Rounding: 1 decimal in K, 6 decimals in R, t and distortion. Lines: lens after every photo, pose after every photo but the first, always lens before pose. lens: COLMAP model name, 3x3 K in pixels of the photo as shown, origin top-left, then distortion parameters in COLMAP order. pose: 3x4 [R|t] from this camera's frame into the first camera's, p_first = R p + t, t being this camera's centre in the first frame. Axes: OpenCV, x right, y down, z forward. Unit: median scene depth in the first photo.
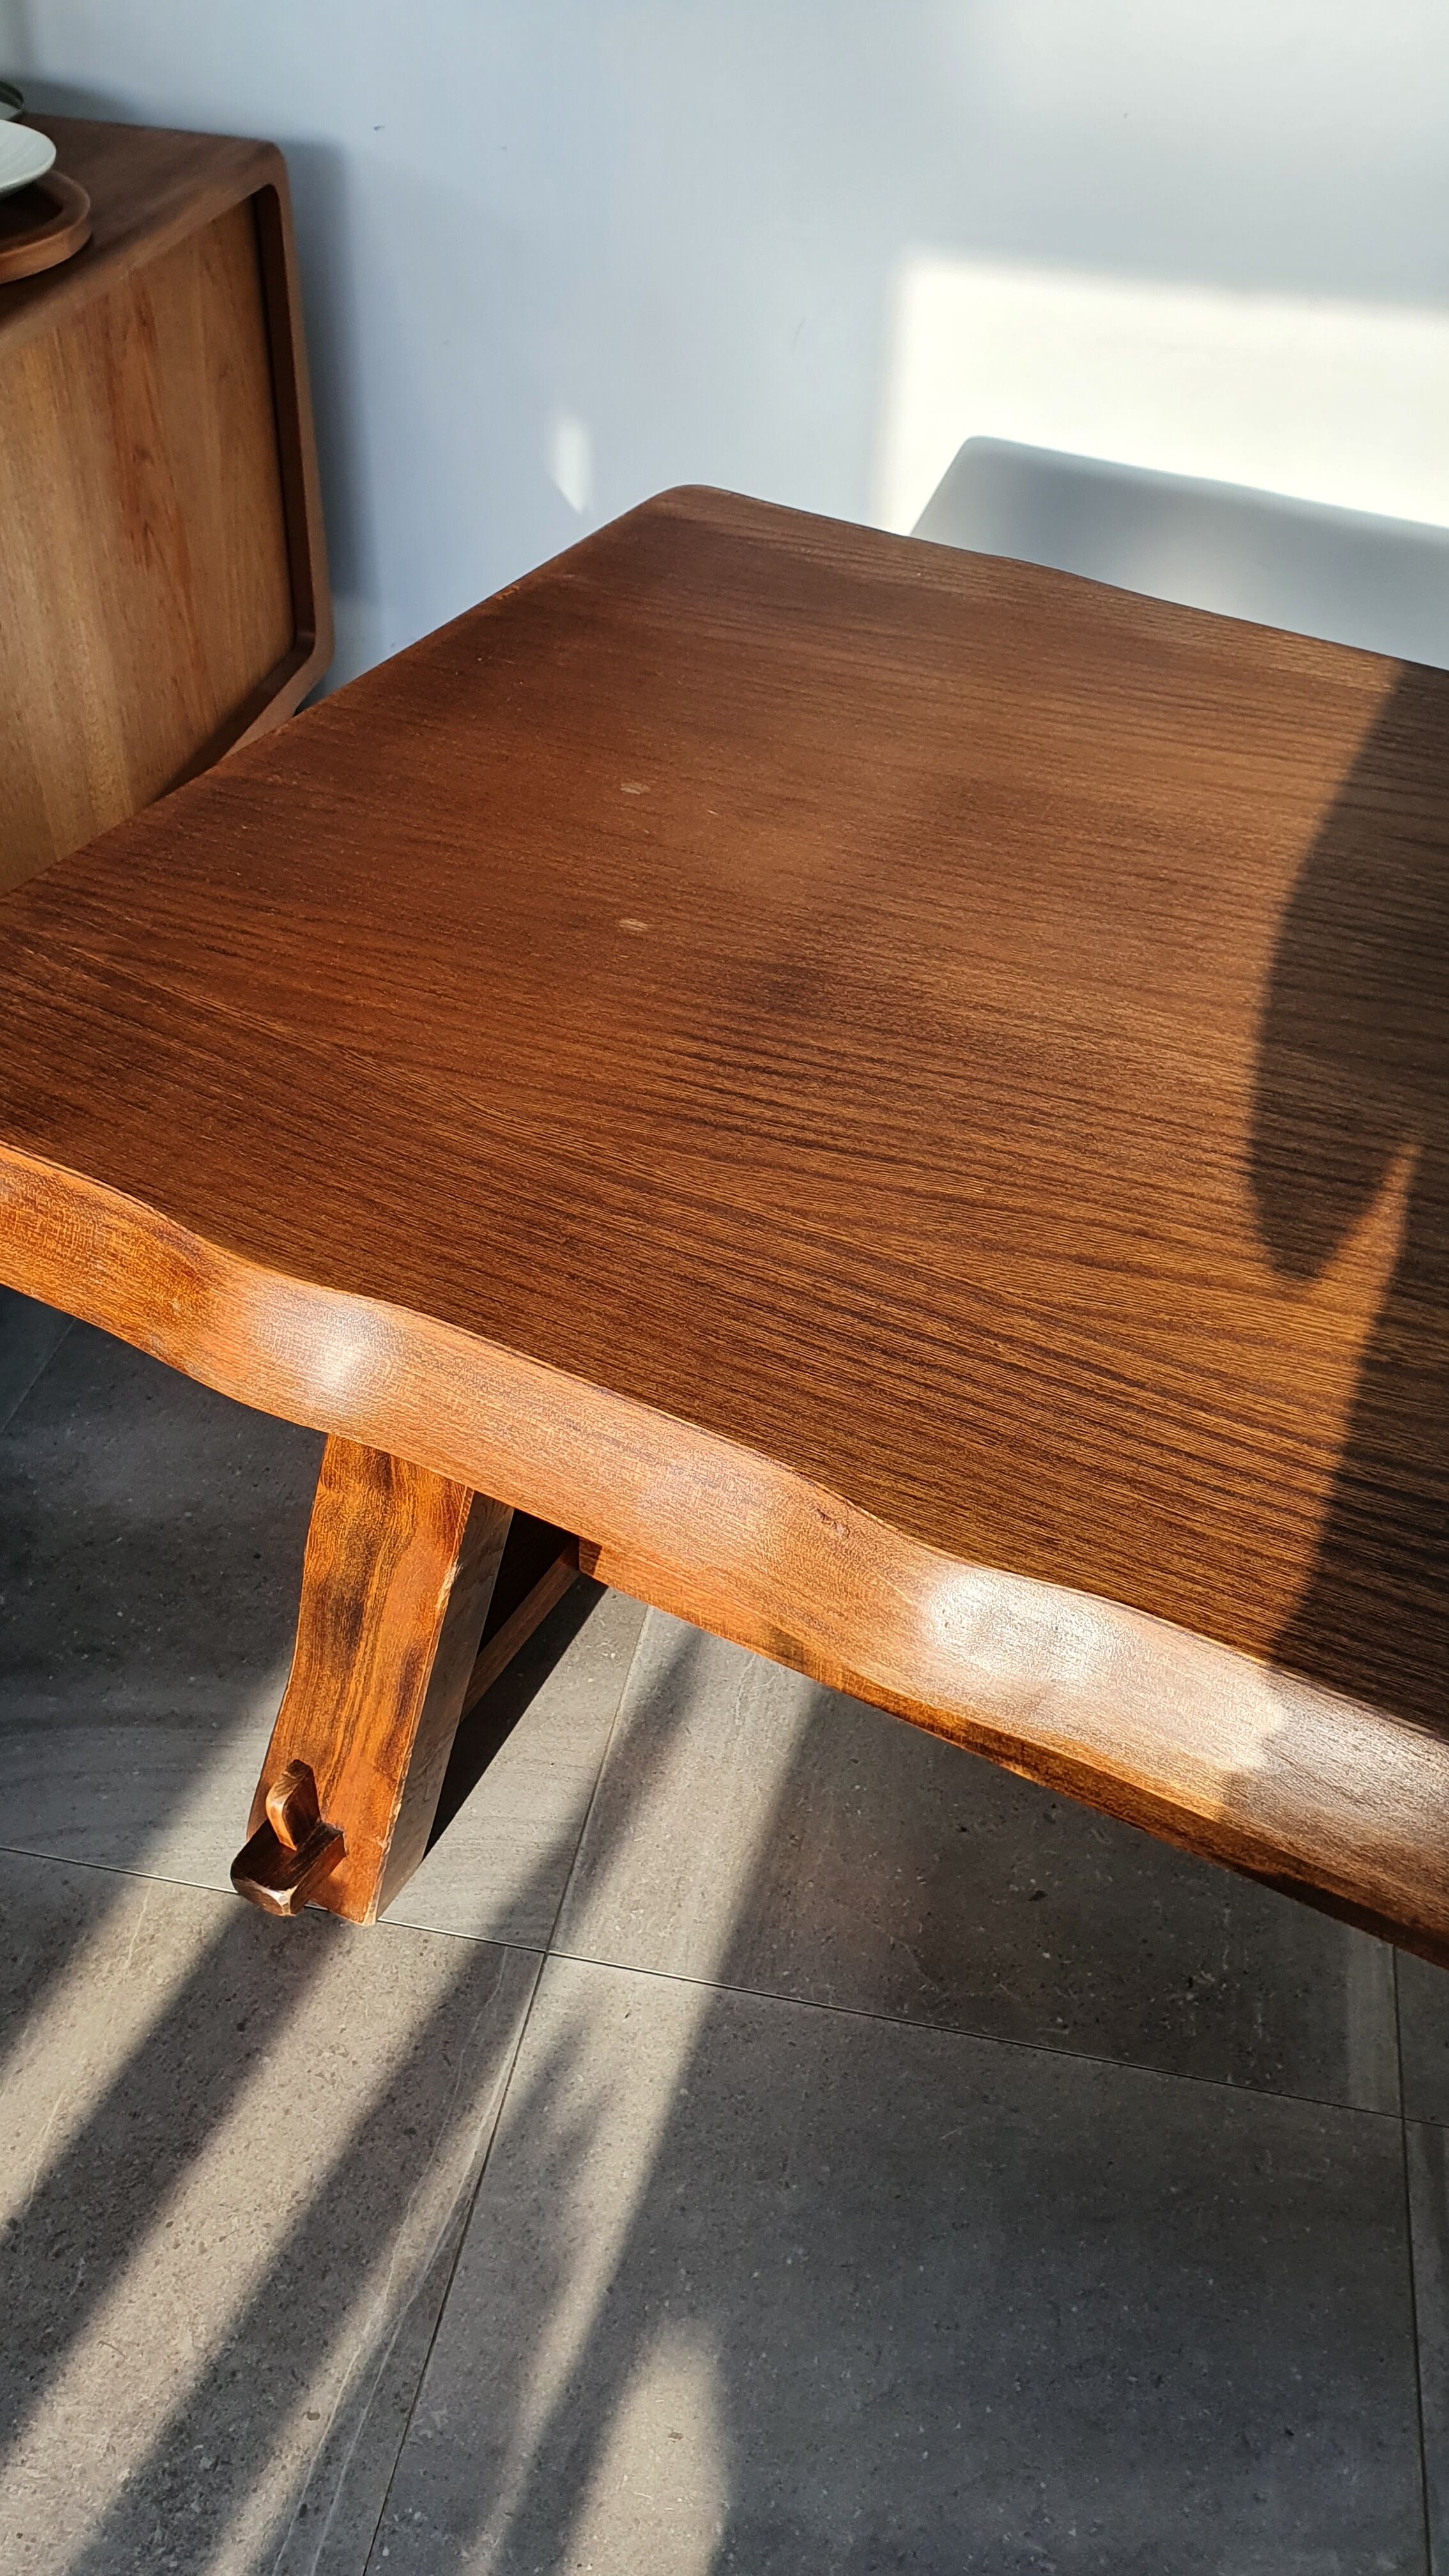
lens RADIAL K [[1974.1, 0, 740.9], [0, 1974.1, 1320.5], [0, 0, 1]] dist [-0.029955, 0.064530]
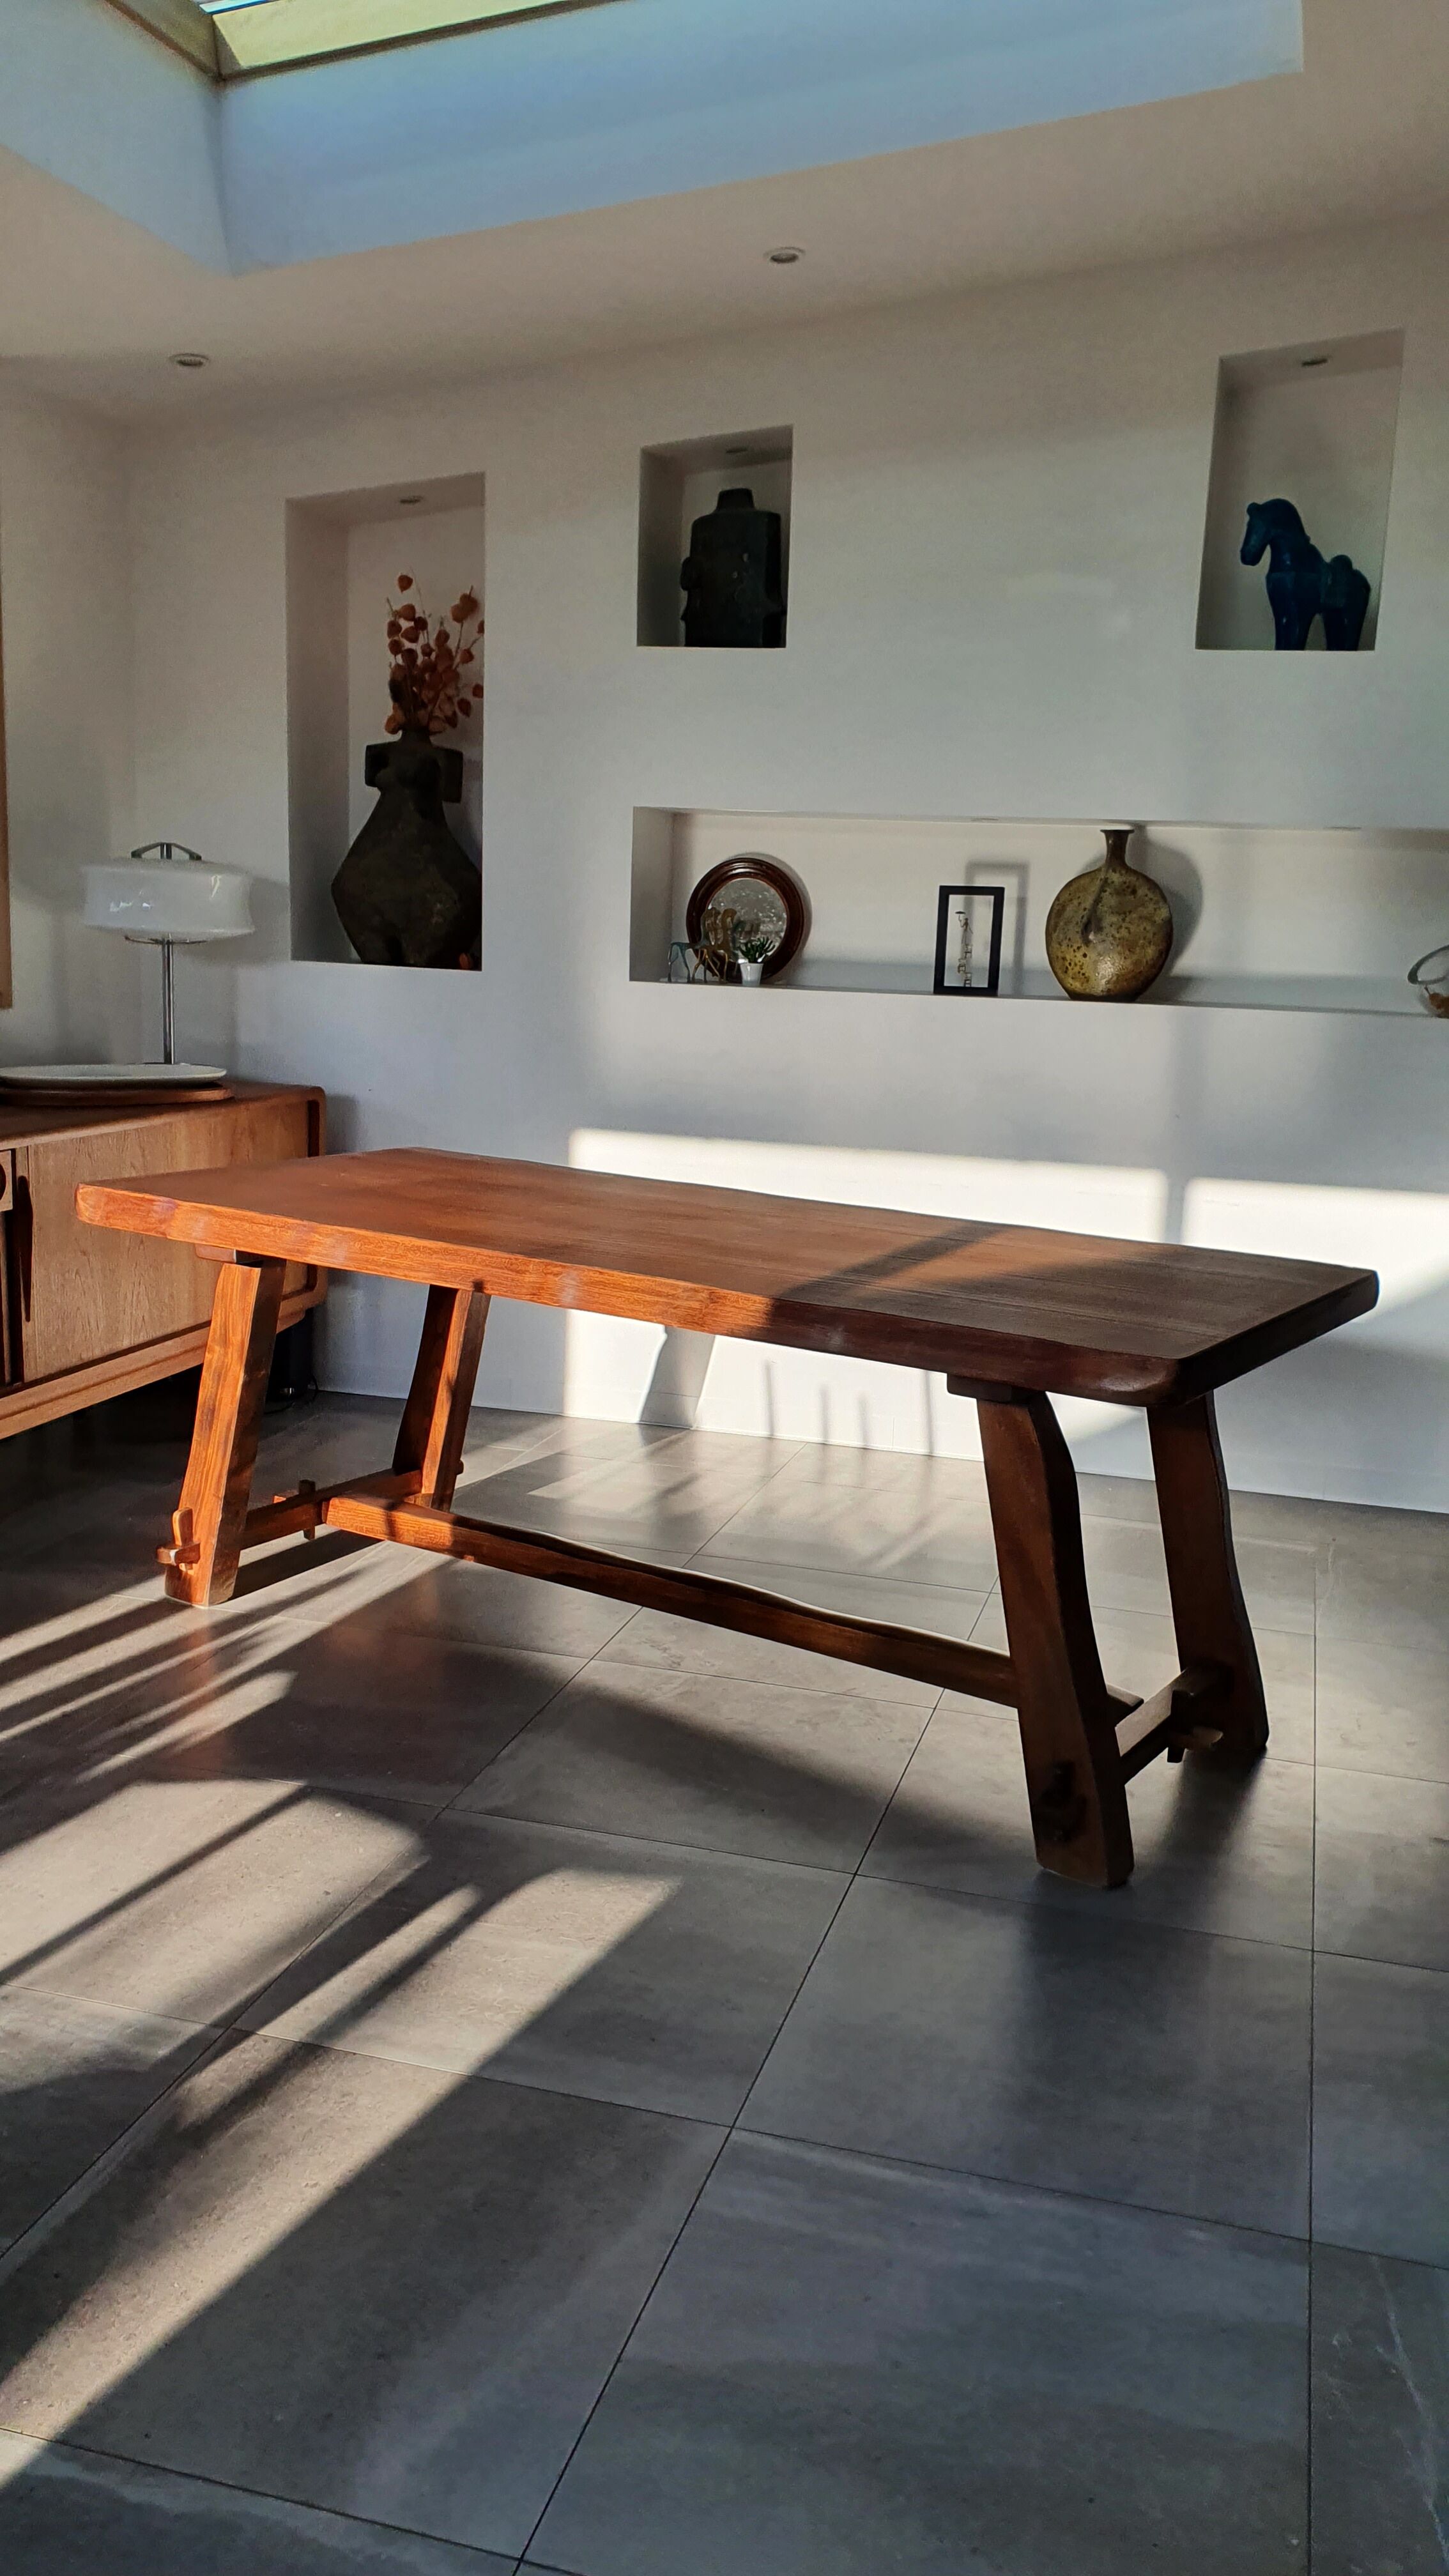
lens RADIAL K [[1972.8, 0, 800.8], [0, 1972.8, 1297.5], [0, 0, 1]] dist [0.005390, -0.002987]
pose [[0.997863, 0.001448, -0.065323, 0.838705], [-0.035593, 0.850439, -0.524869, 1.455541], [0.054793, 0.526072, 0.848673, -1.490033]]
